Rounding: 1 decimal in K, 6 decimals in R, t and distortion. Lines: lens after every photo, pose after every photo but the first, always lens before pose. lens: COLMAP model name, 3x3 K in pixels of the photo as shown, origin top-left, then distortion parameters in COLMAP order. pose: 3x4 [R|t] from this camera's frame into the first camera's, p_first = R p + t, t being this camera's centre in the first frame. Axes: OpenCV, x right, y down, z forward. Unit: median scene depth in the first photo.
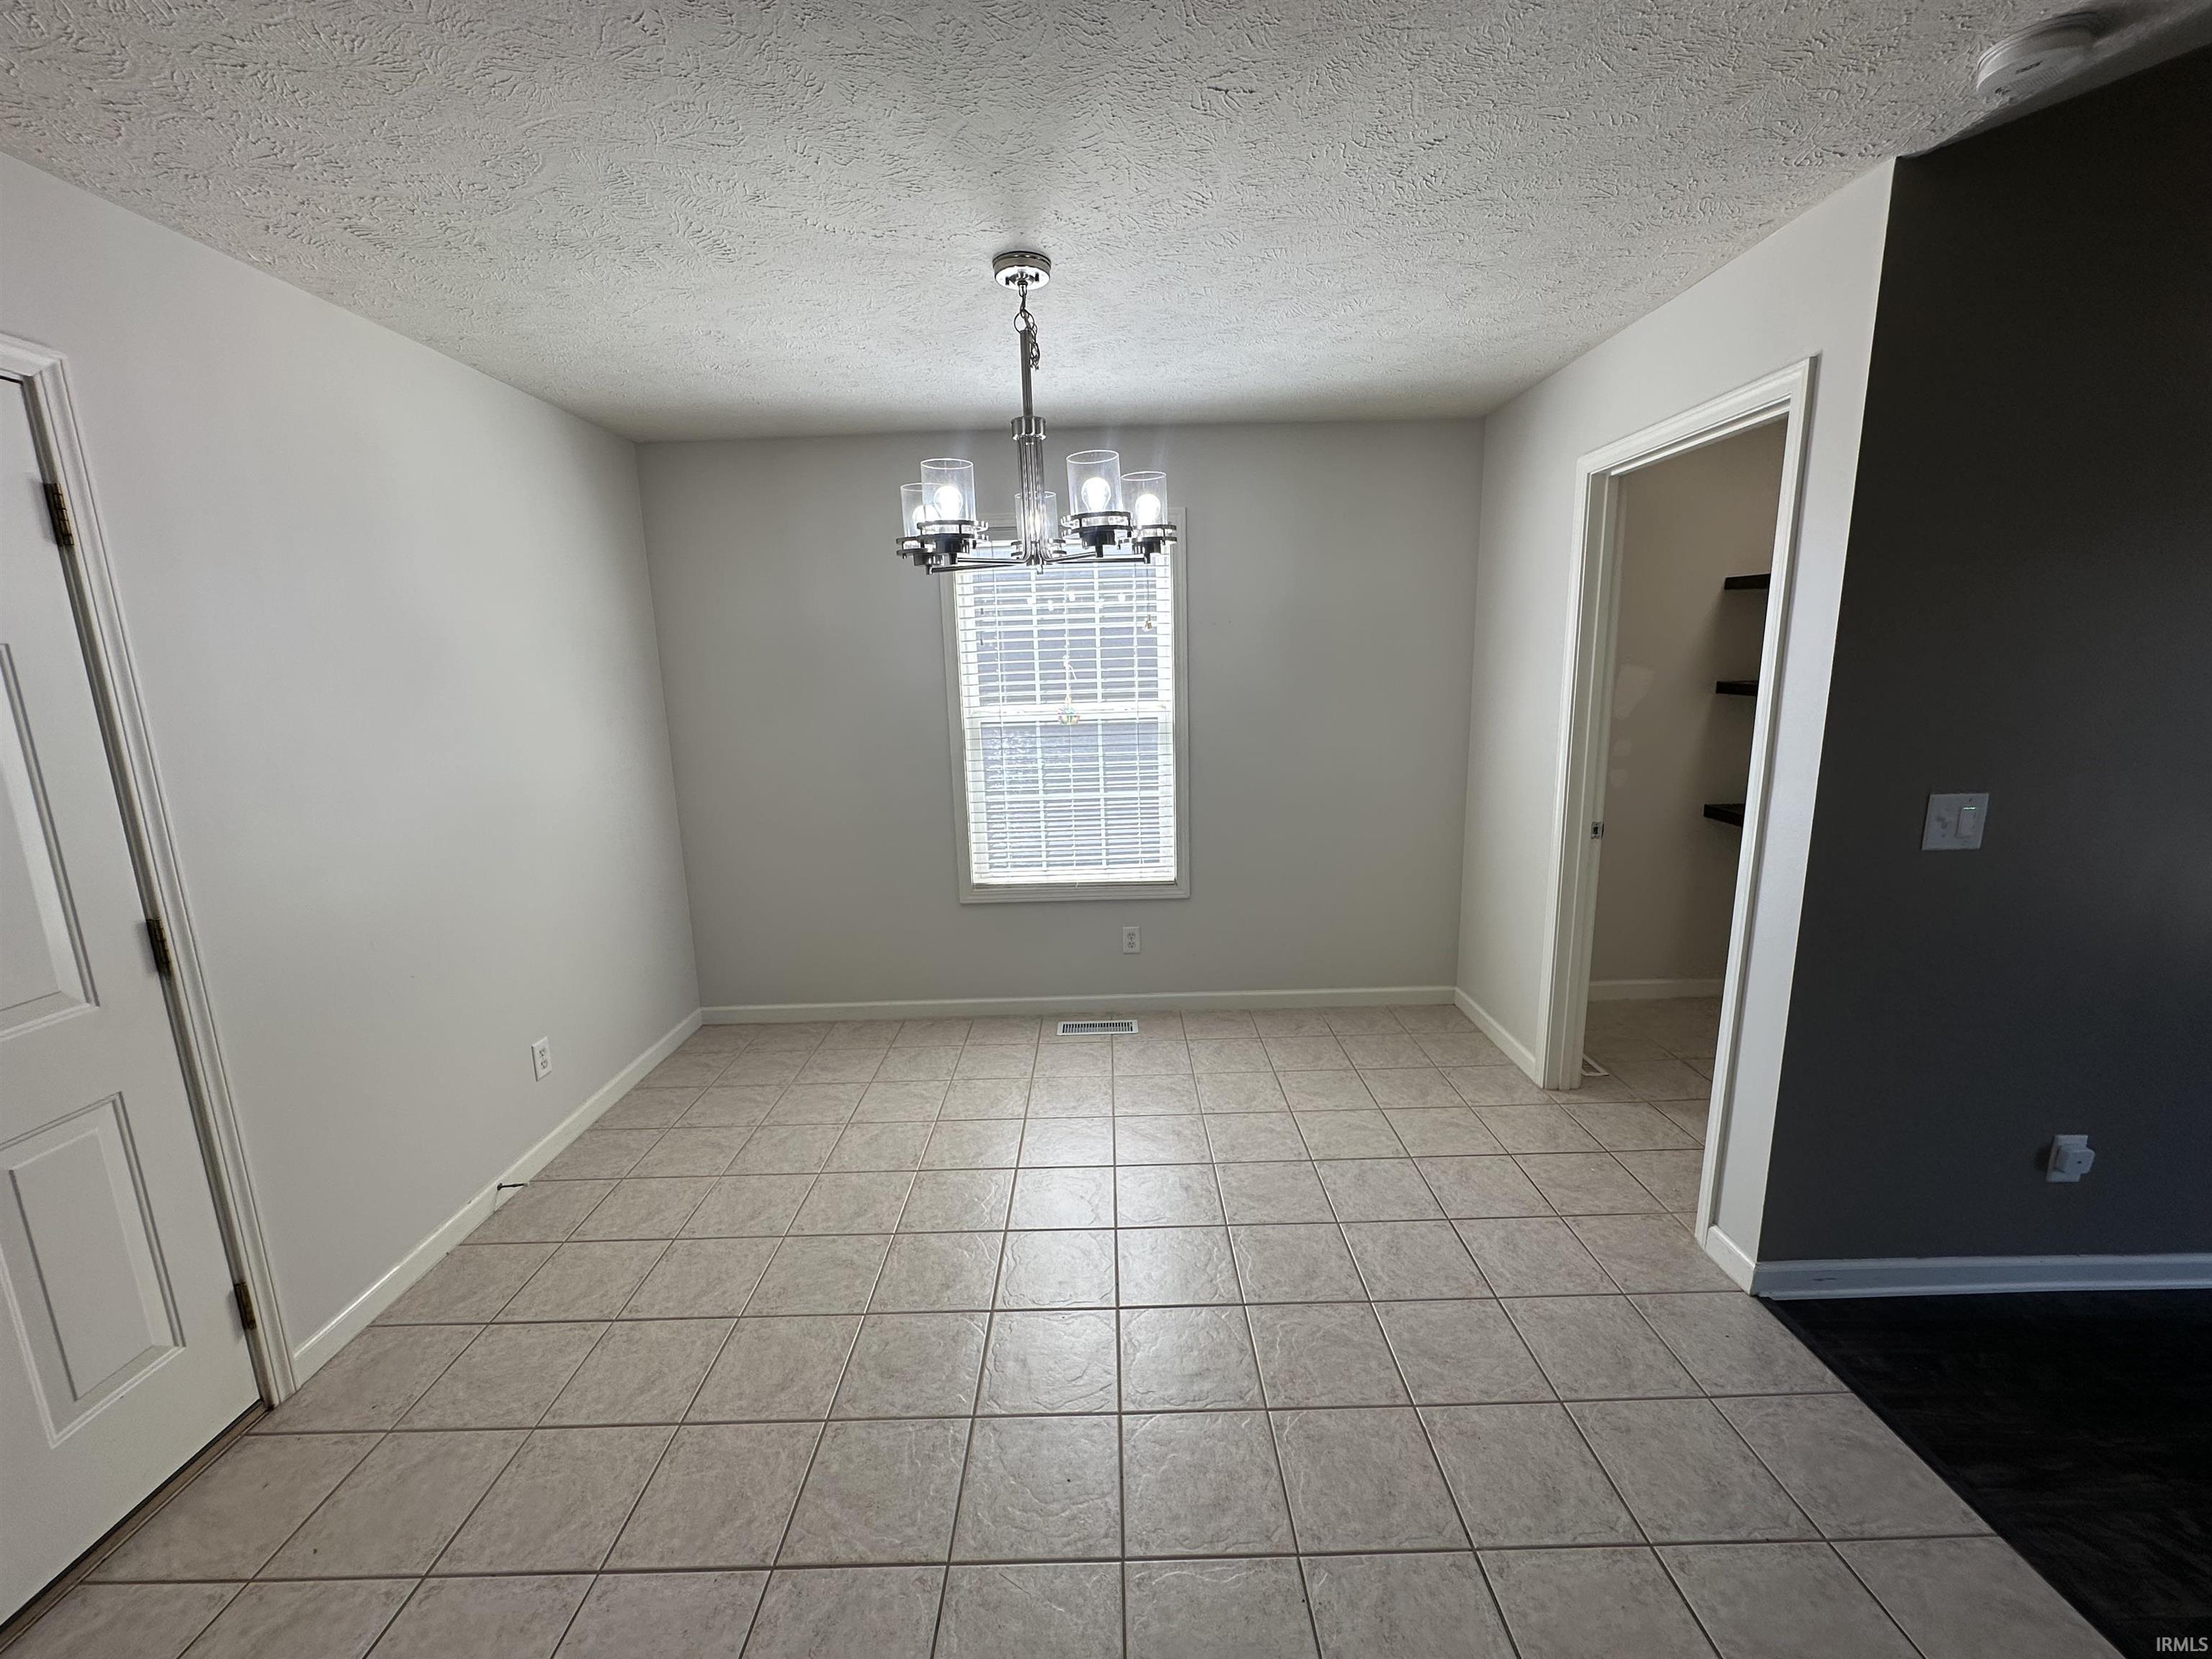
lens RADIAL K [[884.1, 0, 1104.5], [0, 884.1, 833.0], [0, 0, 1]] dist [-0.002576, 0.000009]
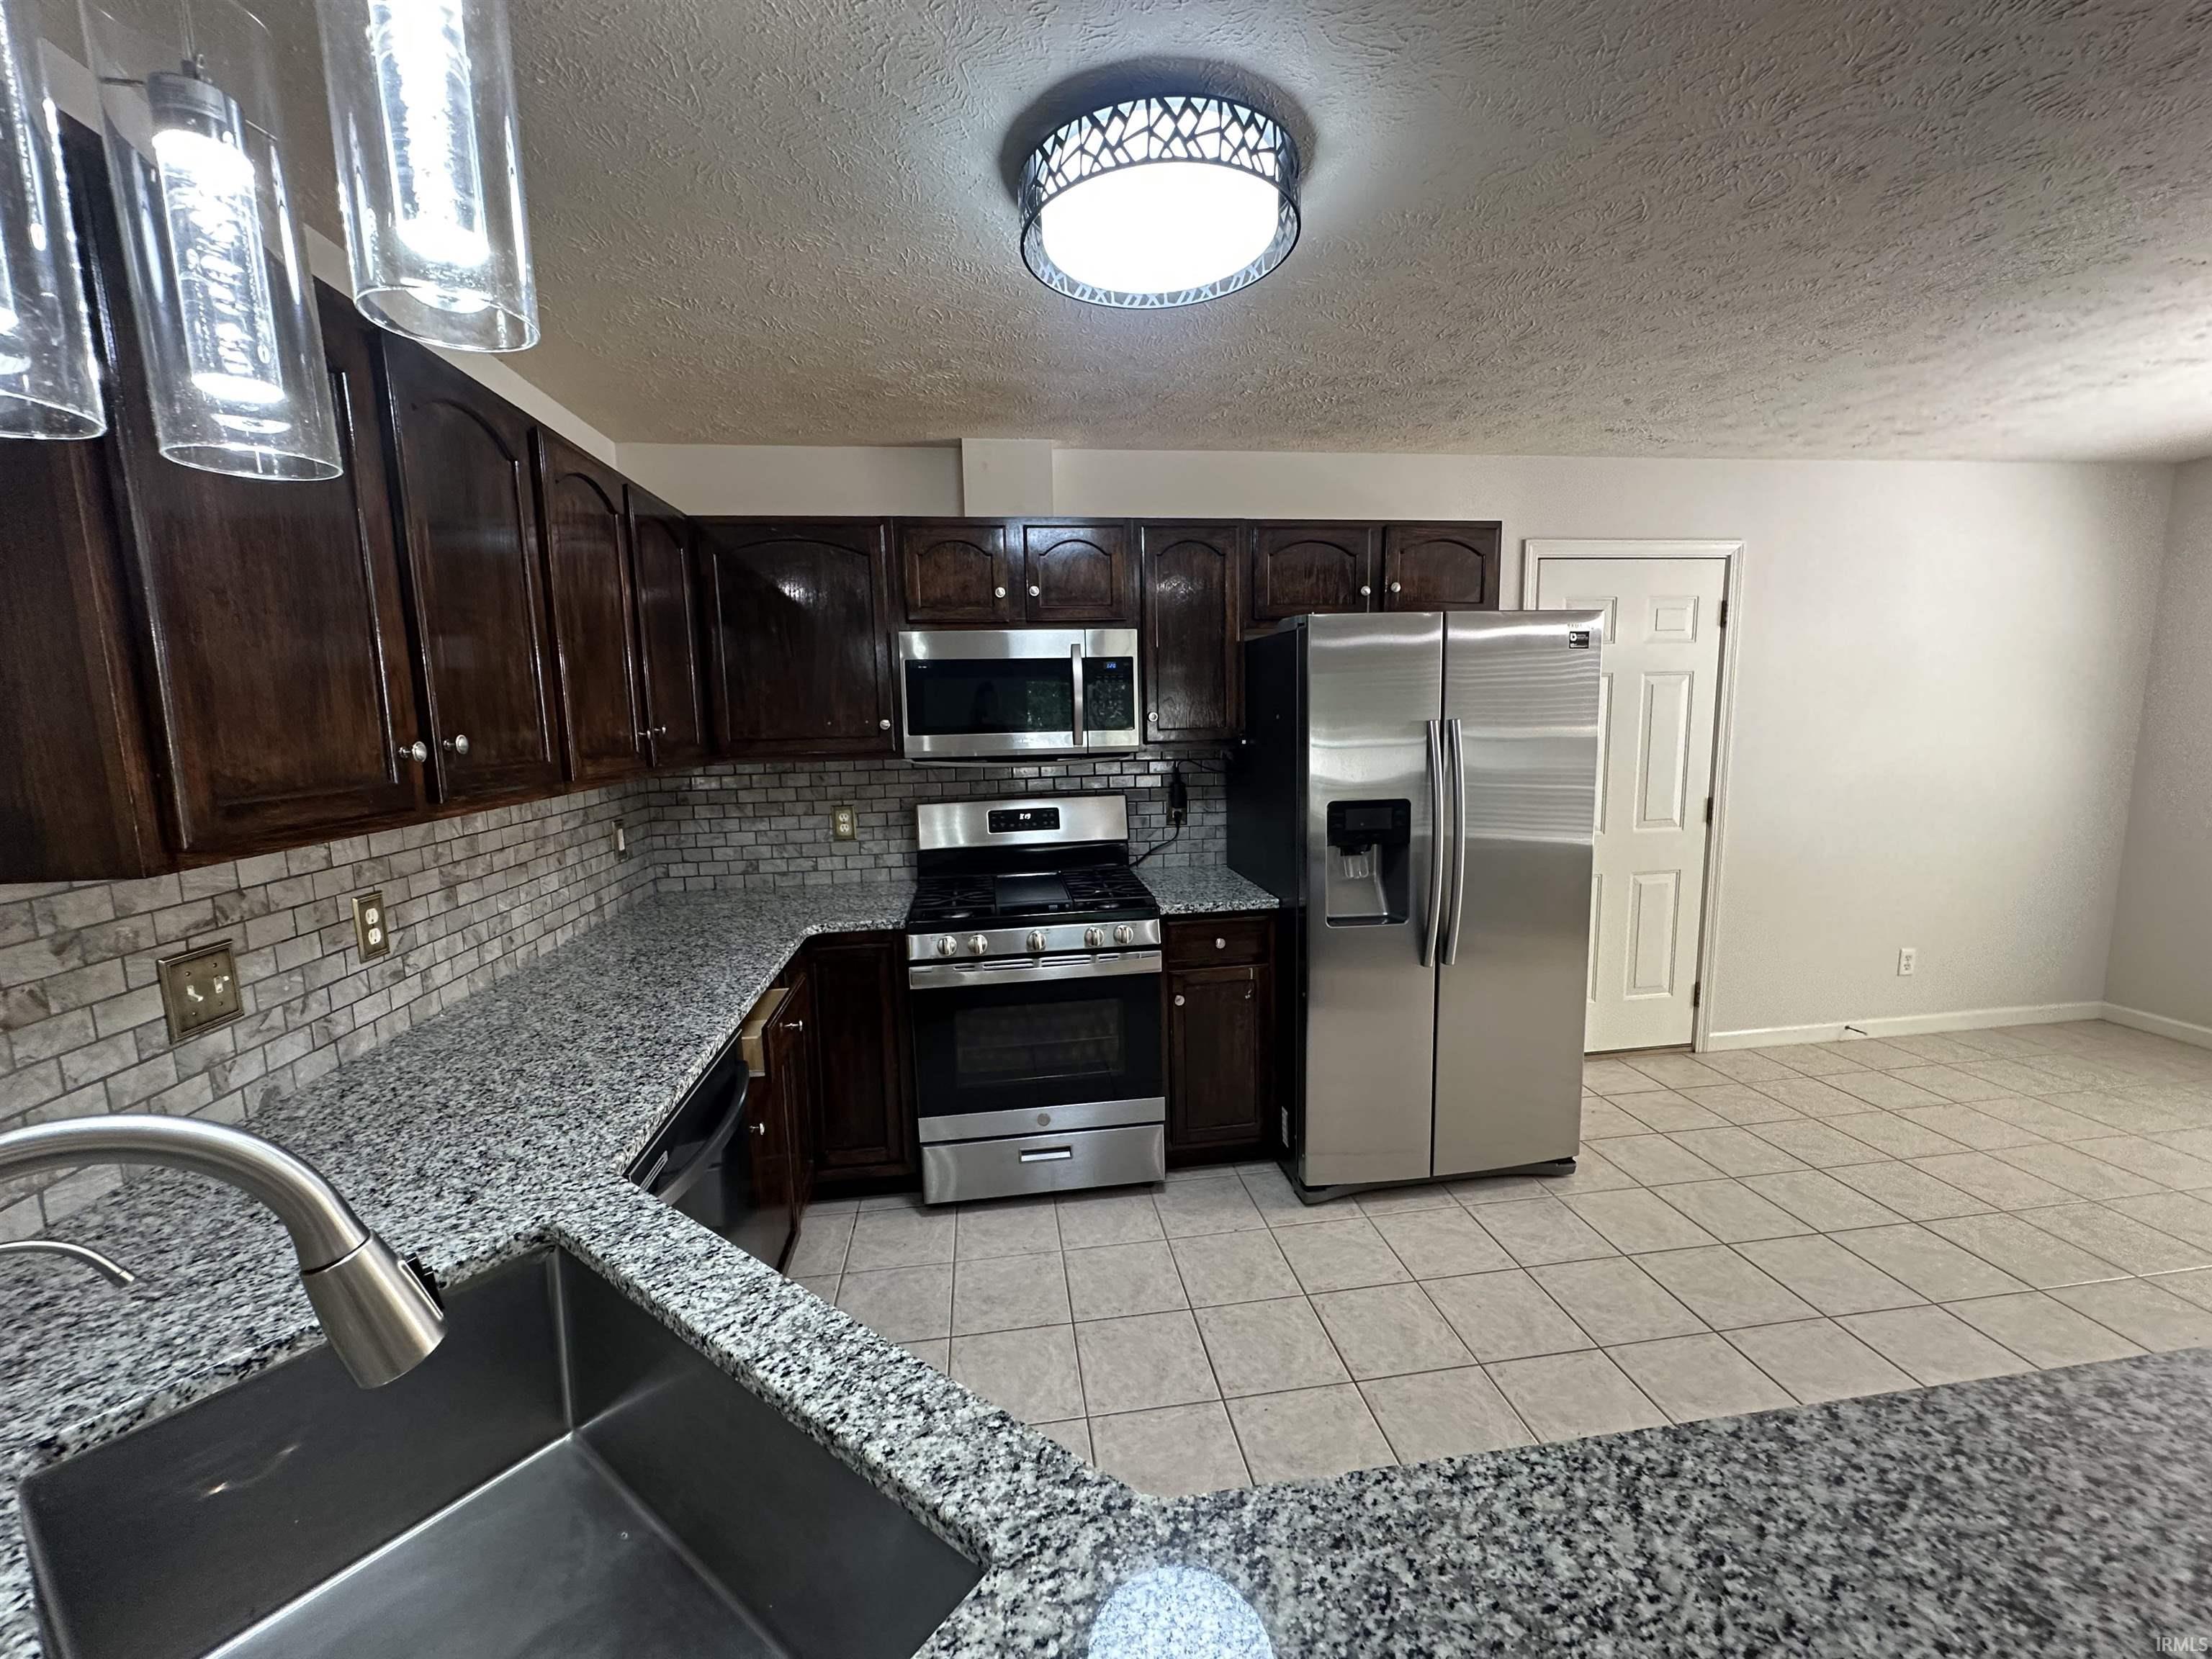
lens RADIAL K [[884.1, 0, 1102.6], [0, 884.1, 831.9], [0, 0, 1]] dist [-0.002576, 0.000009]
pose [[0.140569, 0.161106, -0.976875, 0.739852], [-0.163875, 0.976849, 0.137521, 0.113676], [0.976415, 0.140754, 0.163715, -0.705814]]
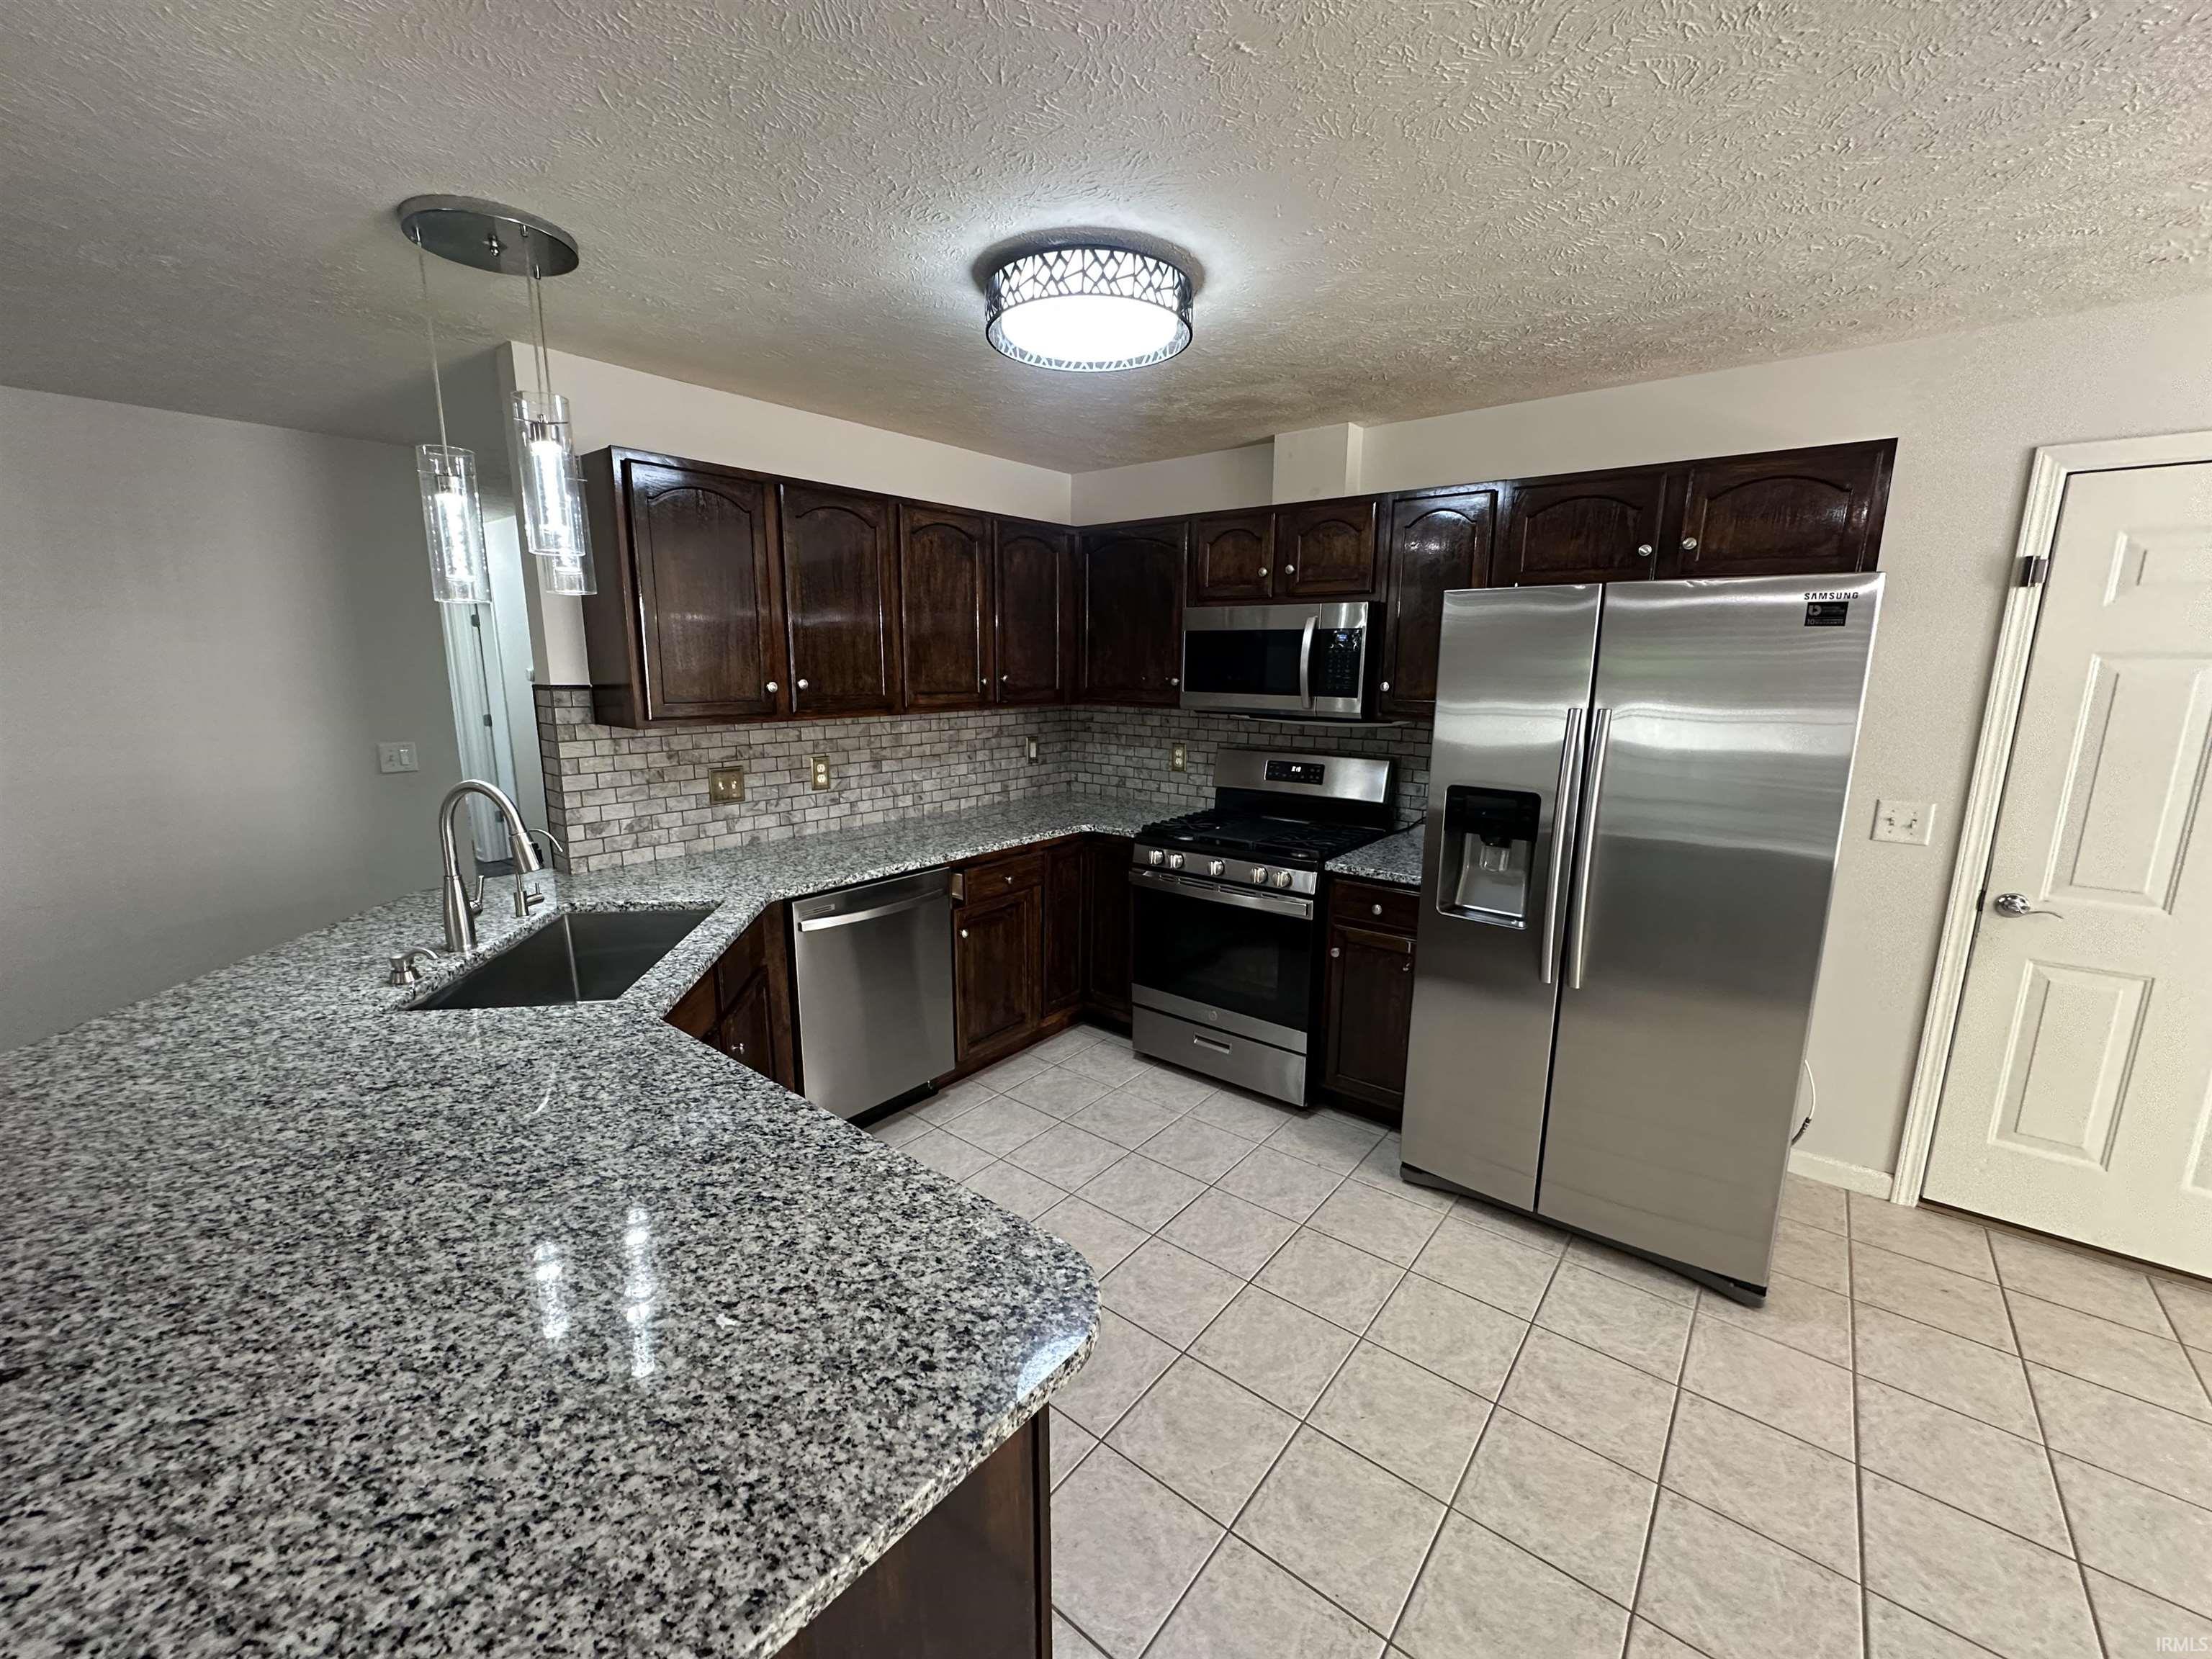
lens RADIAL K [[884.1, 0, 1104.2], [0, 884.1, 828.9], [0, 0, 1]] dist [-0.002576, 0.000009]
pose [[-0.624418, 0.171417, -0.762049, 0.802353], [-0.134933, 0.937281, 0.321398, -0.130904], [0.769347, 0.303512, -0.562126, 0.380090]]
